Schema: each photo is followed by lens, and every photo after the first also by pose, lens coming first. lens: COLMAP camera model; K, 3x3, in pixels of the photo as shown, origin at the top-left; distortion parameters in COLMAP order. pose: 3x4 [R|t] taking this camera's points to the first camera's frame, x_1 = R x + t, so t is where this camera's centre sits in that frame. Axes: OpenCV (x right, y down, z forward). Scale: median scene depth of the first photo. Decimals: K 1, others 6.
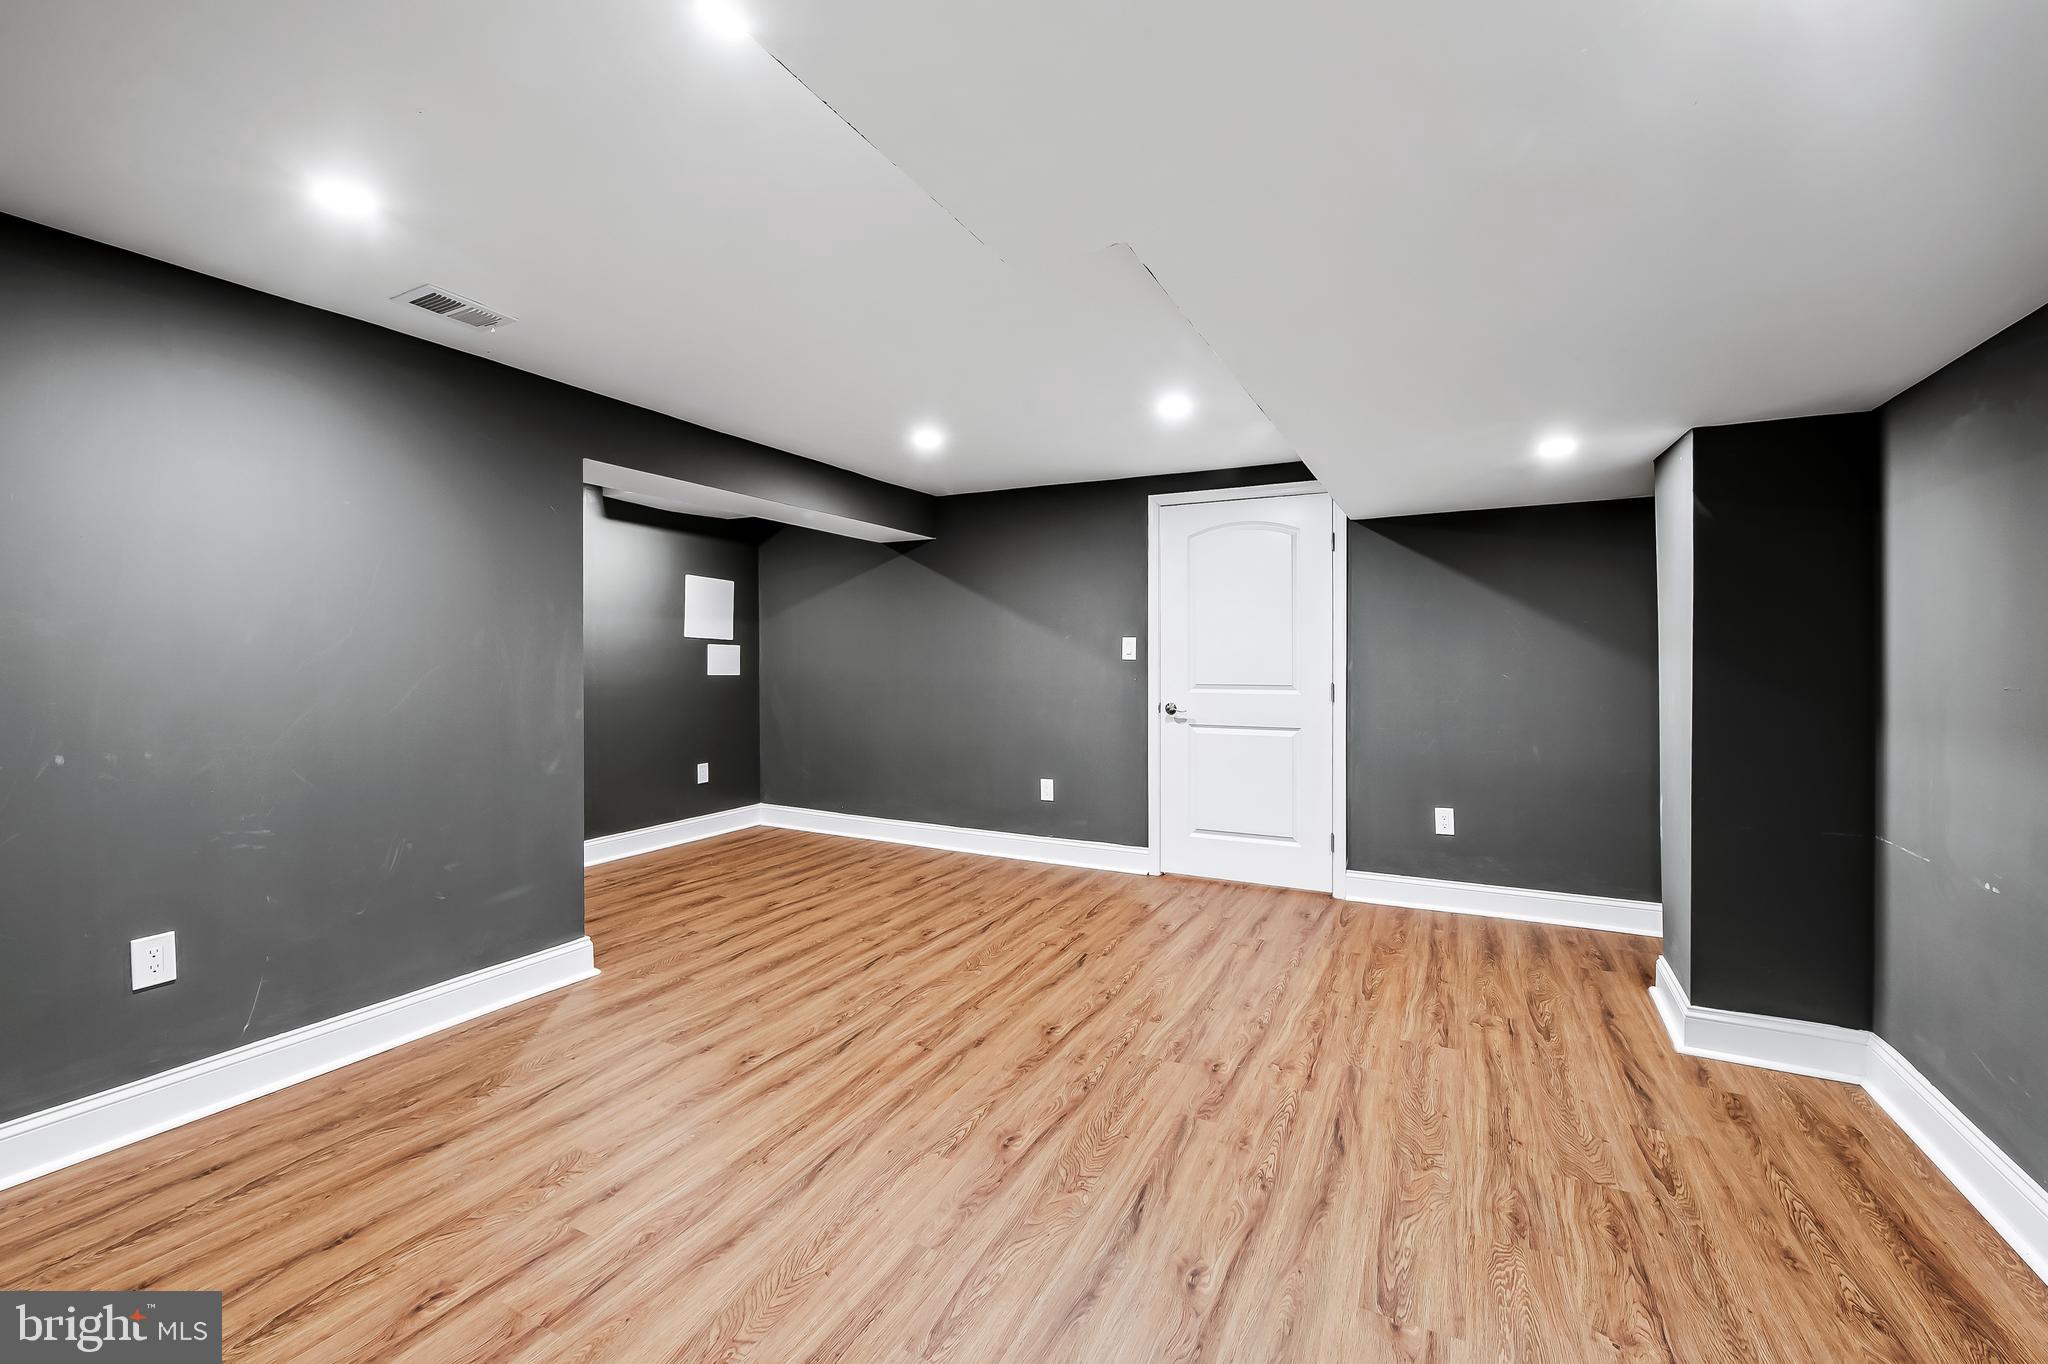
lens RADIAL K [[824.3, 0, 1033.6], [0, 824.3, 671.2], [0, 0, 1]] dist [-0.000071, 0.000003]
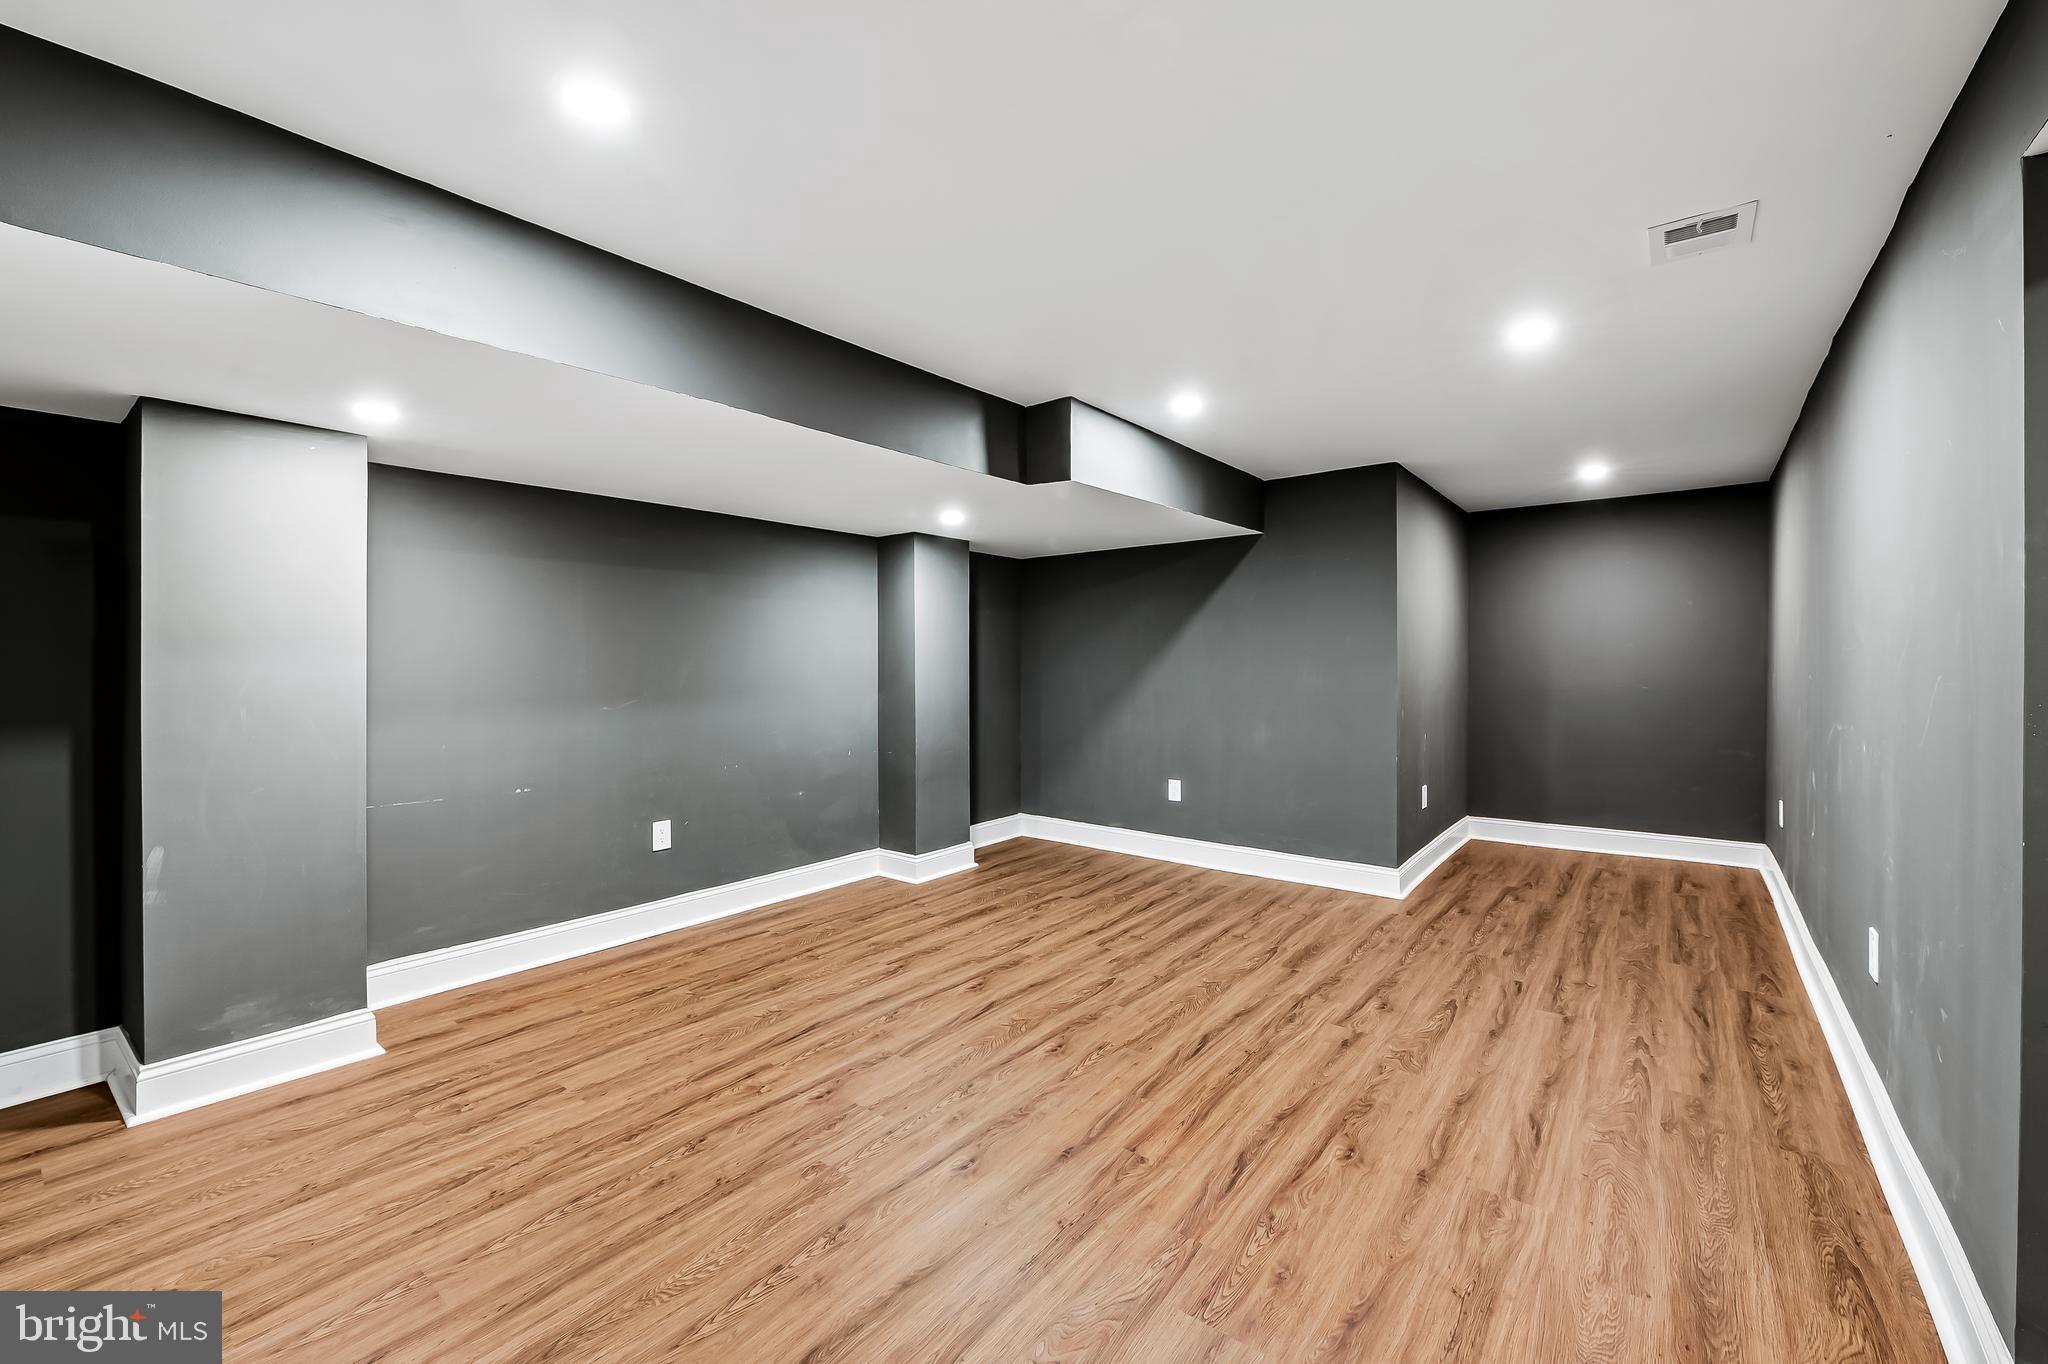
lens RADIAL K [[824.3, 0, 1036.6], [0, 824.3, 665.3], [0, 0, 1]] dist [-0.000071, 0.000003]
pose [[-0.983175, 0.000323, 0.182665, -0.193611], [0.004878, 0.999688, 0.024486, -0.034859], [-0.182600, 0.024965, -0.982870, 1.880234]]
